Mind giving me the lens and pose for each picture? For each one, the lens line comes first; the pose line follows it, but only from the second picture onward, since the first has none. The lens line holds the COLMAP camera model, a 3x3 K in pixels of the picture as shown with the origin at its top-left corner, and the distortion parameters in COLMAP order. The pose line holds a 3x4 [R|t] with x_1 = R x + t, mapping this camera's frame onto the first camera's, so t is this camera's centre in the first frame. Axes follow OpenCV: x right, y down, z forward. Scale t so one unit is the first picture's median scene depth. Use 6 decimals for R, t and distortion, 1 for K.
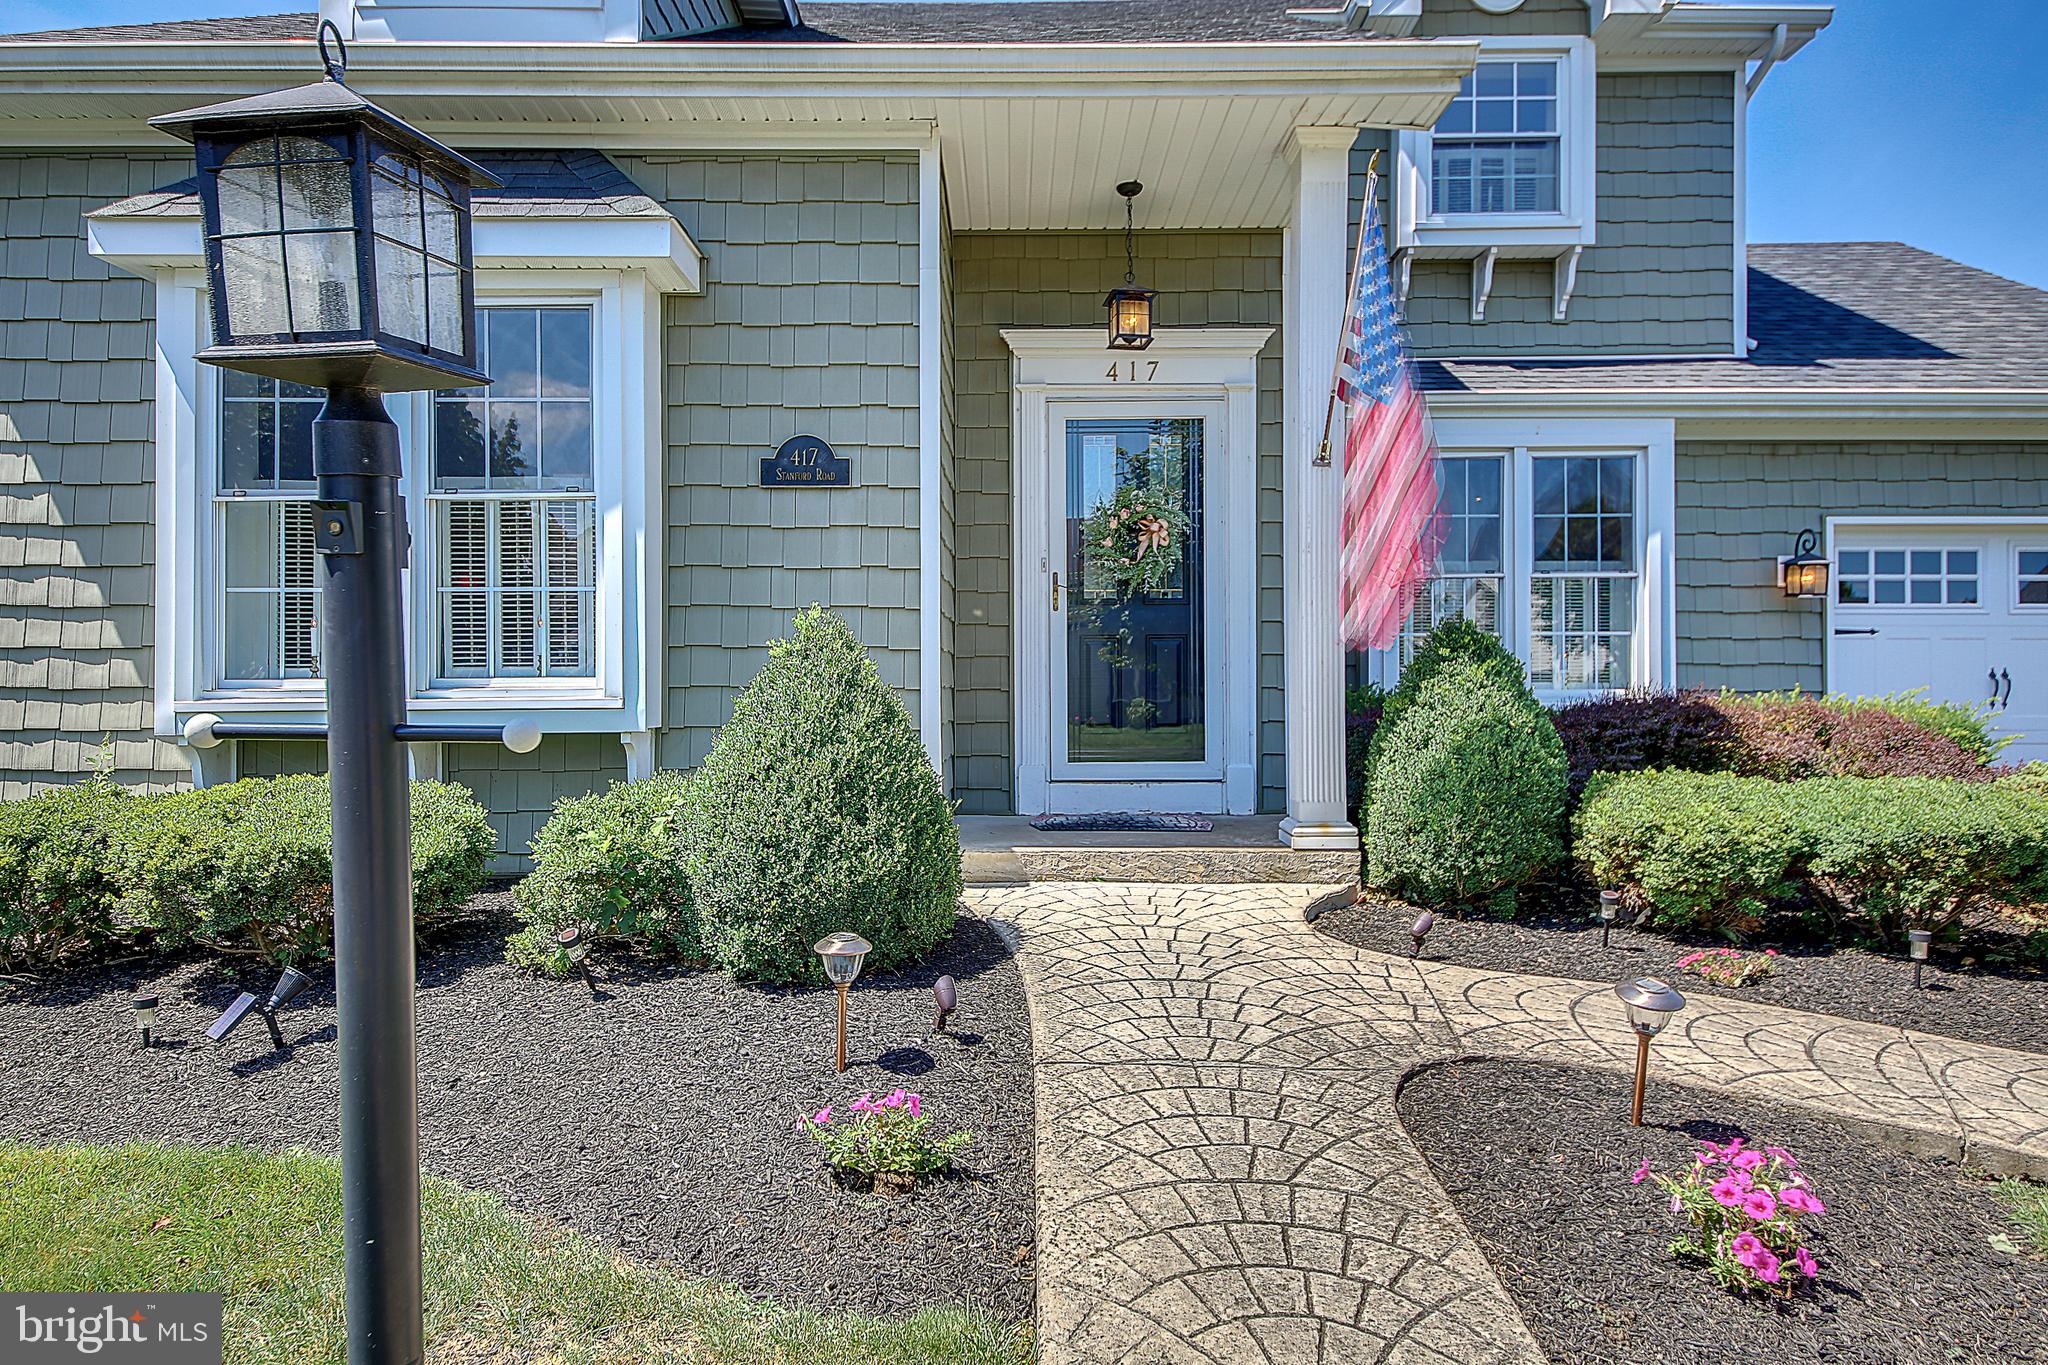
lens RADIAL K [[1250.5, 0, 1007.6], [0, 1250.5, 690.0], [0, 0, 1]] dist [0.032519, -0.002775]
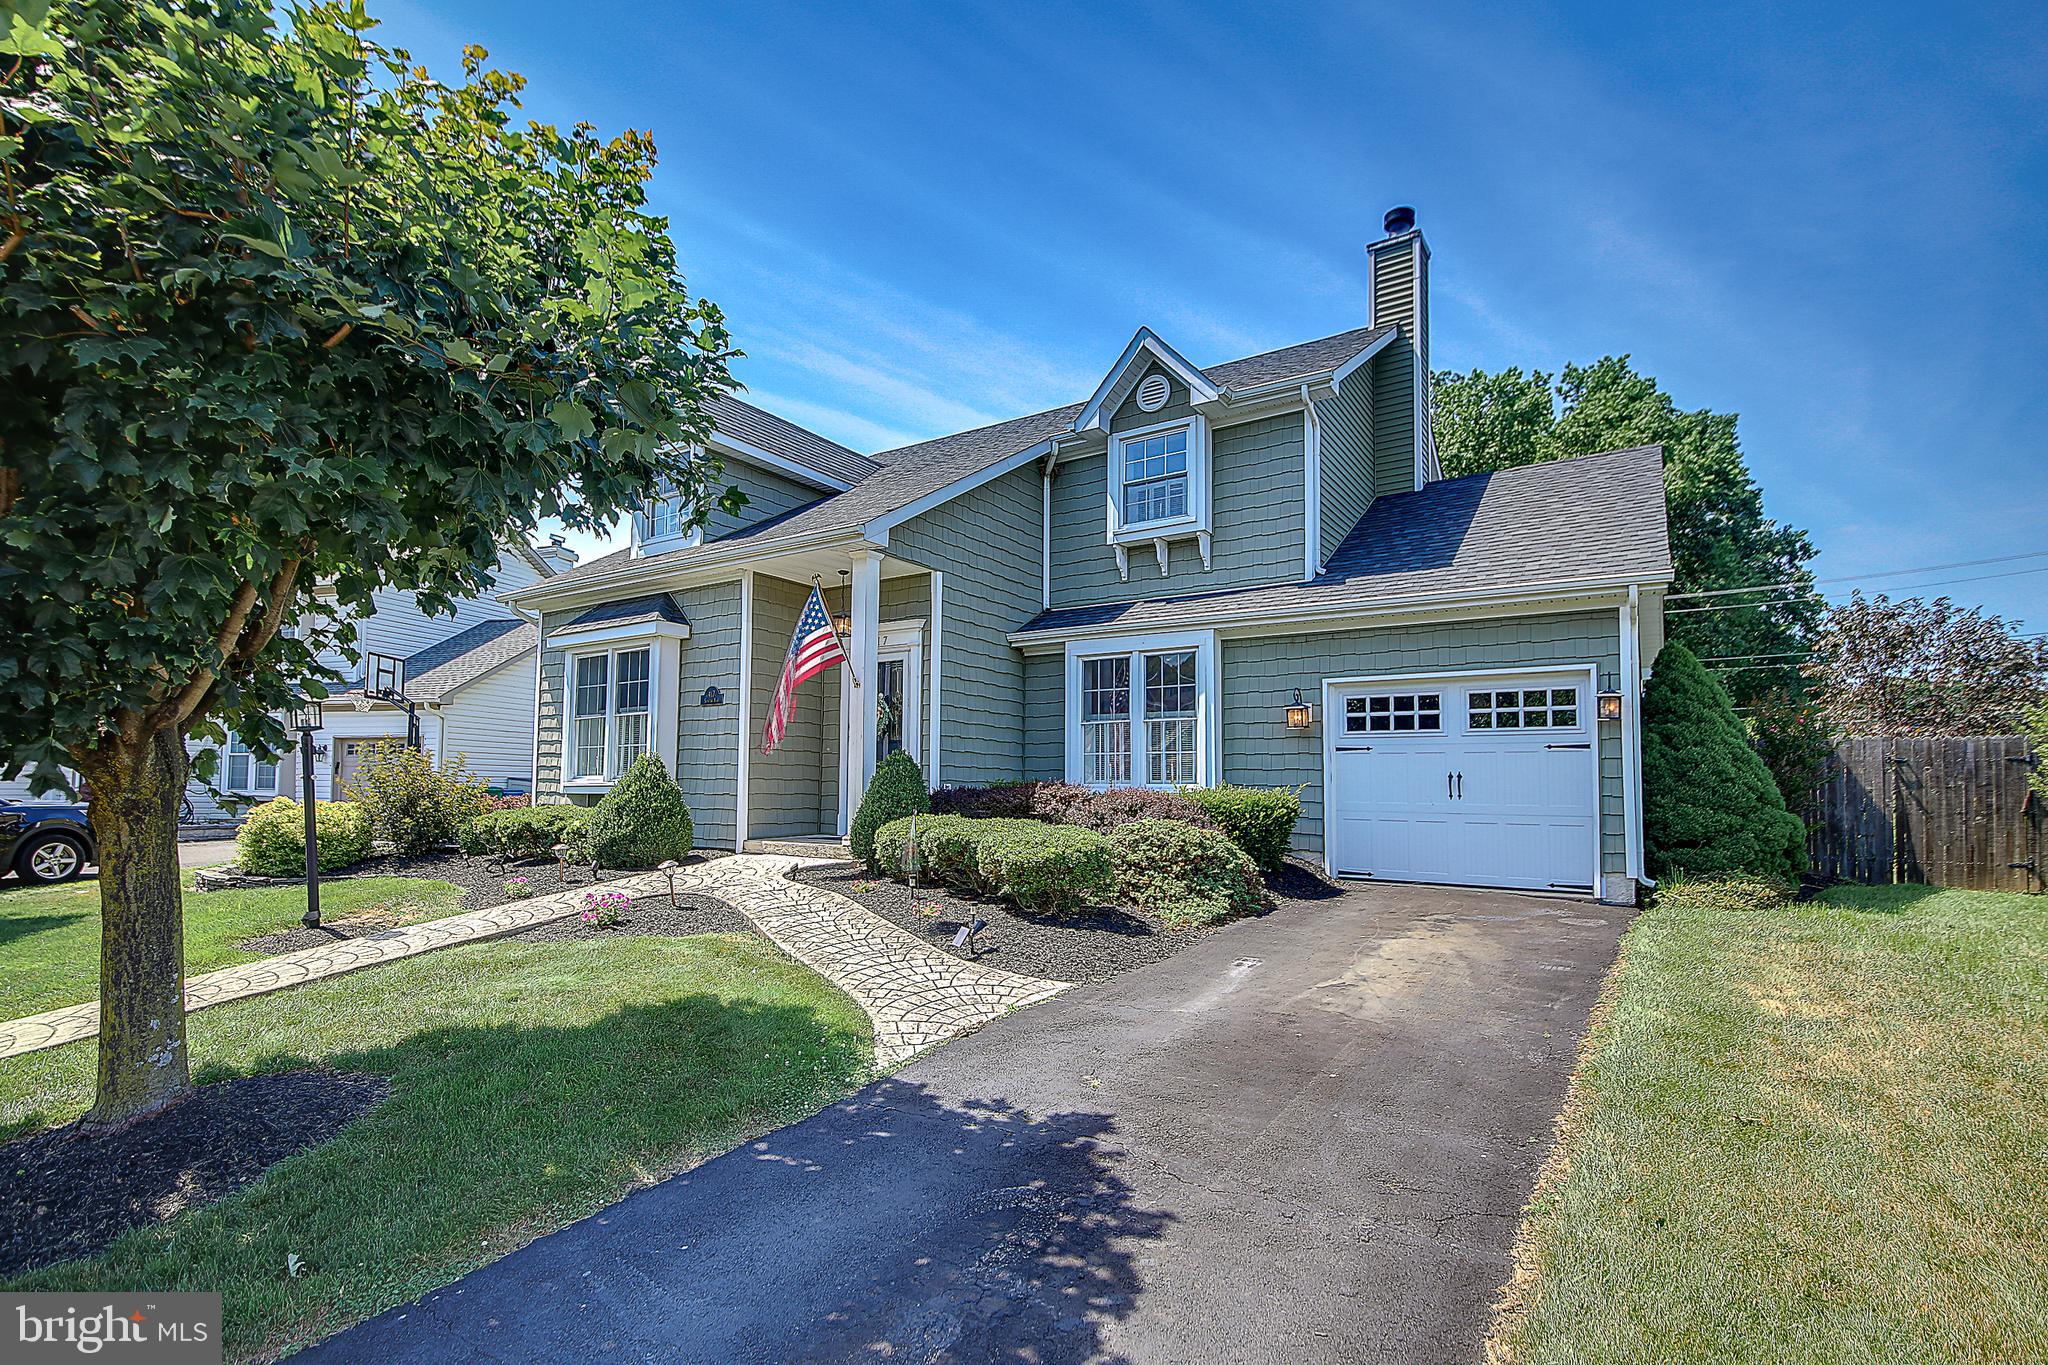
lens RADIAL K [[966.4, 0, 1020.6], [0, 966.4, 755.9], [0, 0, 1]] dist [0.017154, -0.001423]
pose [[0.833855, -0.012829, -0.551835, 1.345568], [-0.011599, 0.999102, -0.040754, 0.022889], [0.551862, 0.040384, 0.832957, -0.326574]]
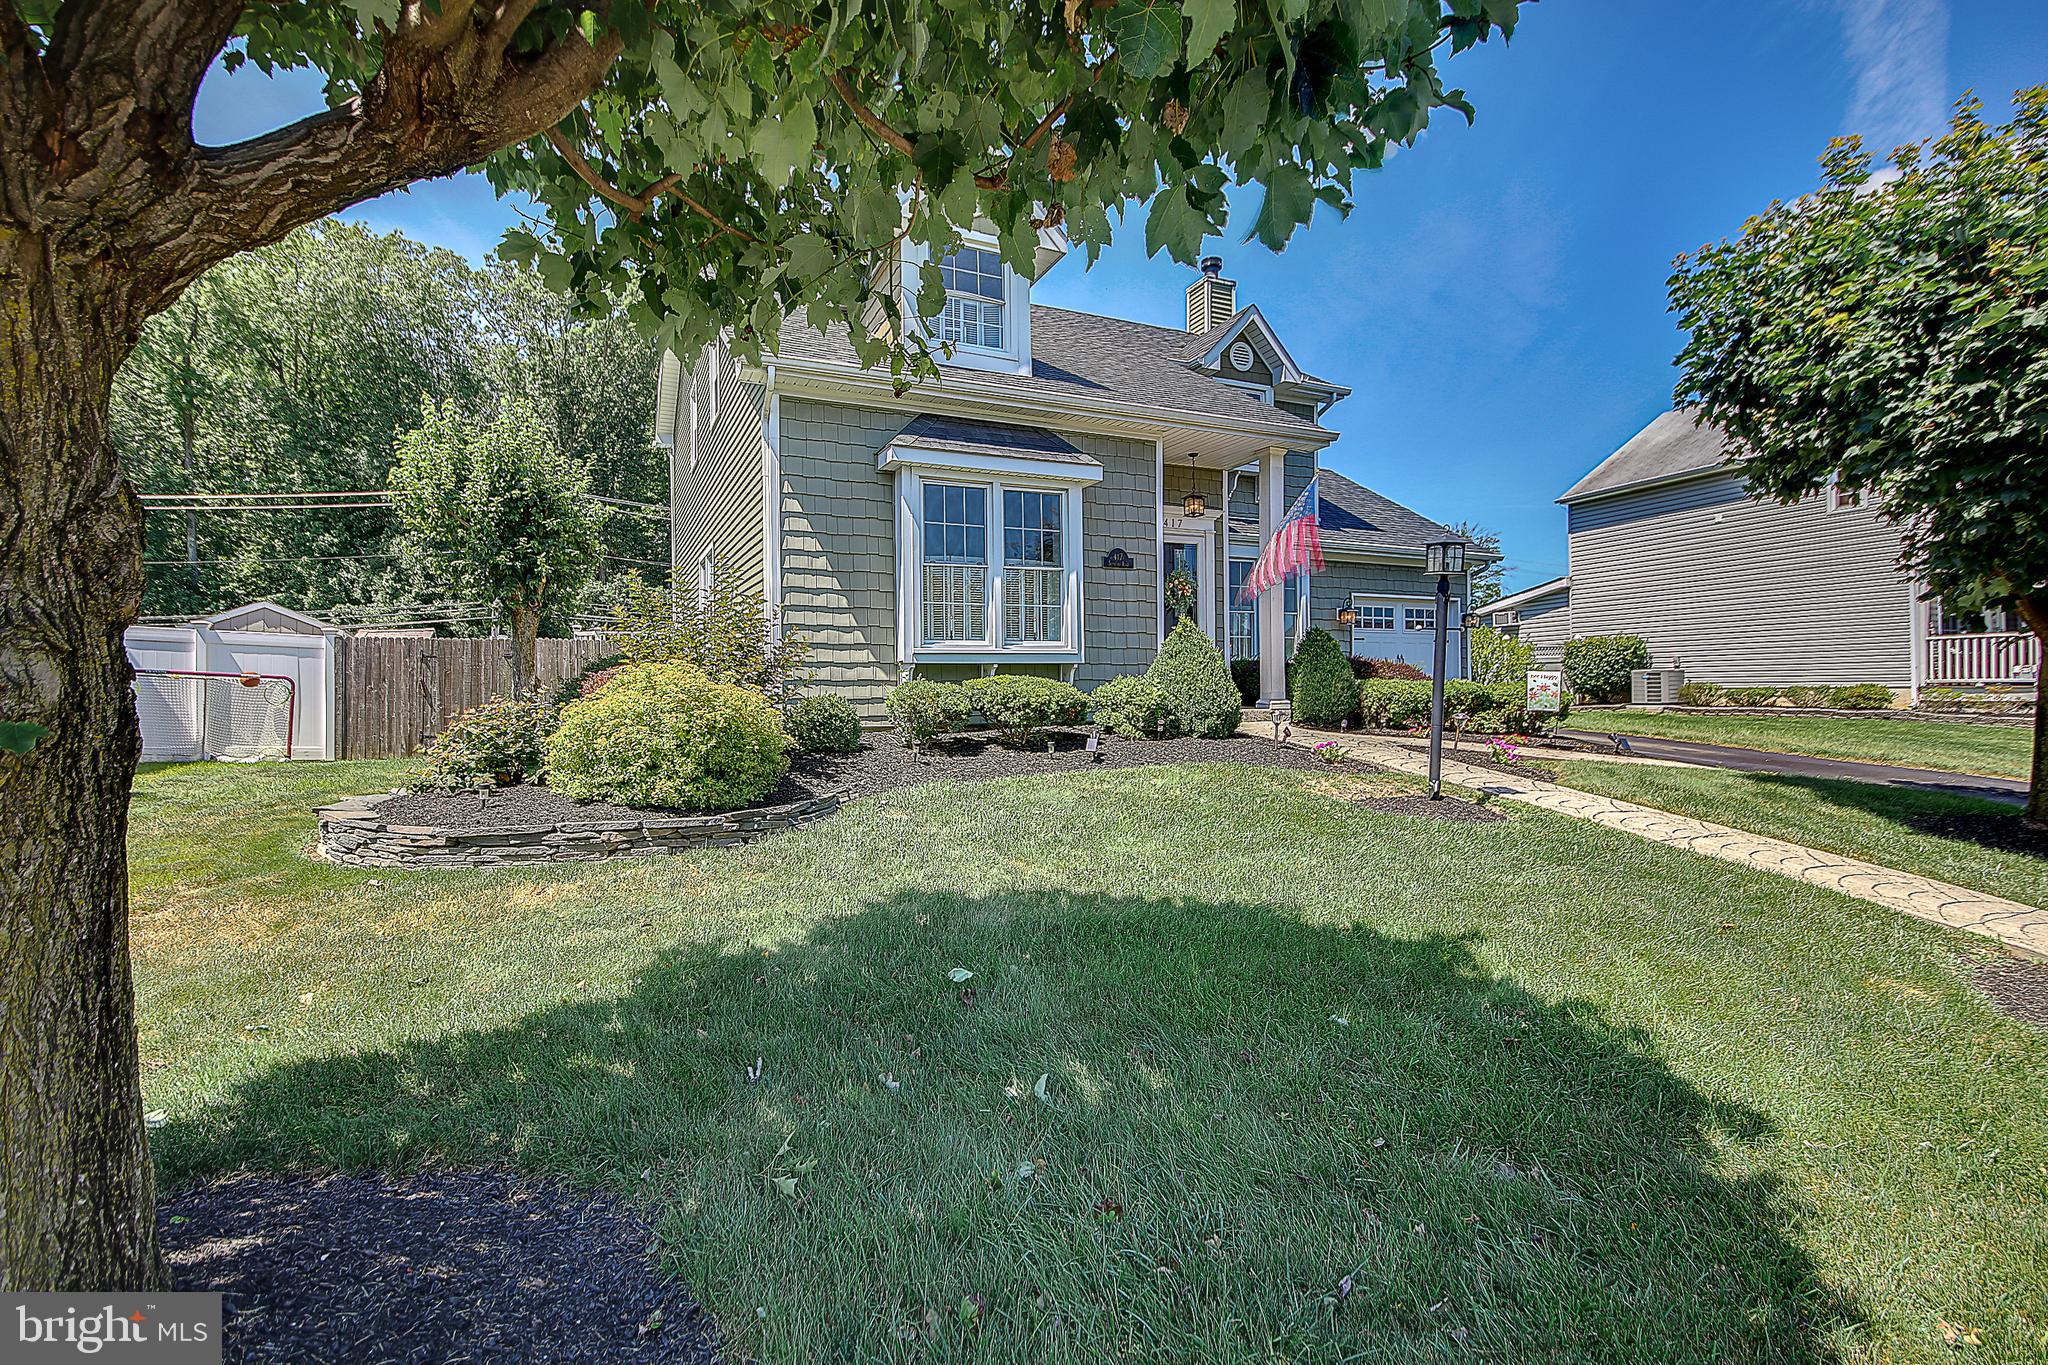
lens RADIAL K [[966.4, 0, 1022.7], [0, 966.4, 694.1], [0, 0, 1]] dist [0.017154, -0.001423]
pose [[0.901430, -0.007064, 0.432867, -1.022291], [0.007878, 0.999969, -0.000088, 0.077720], [-0.432853, 0.003489, 0.901458, -0.584401]]
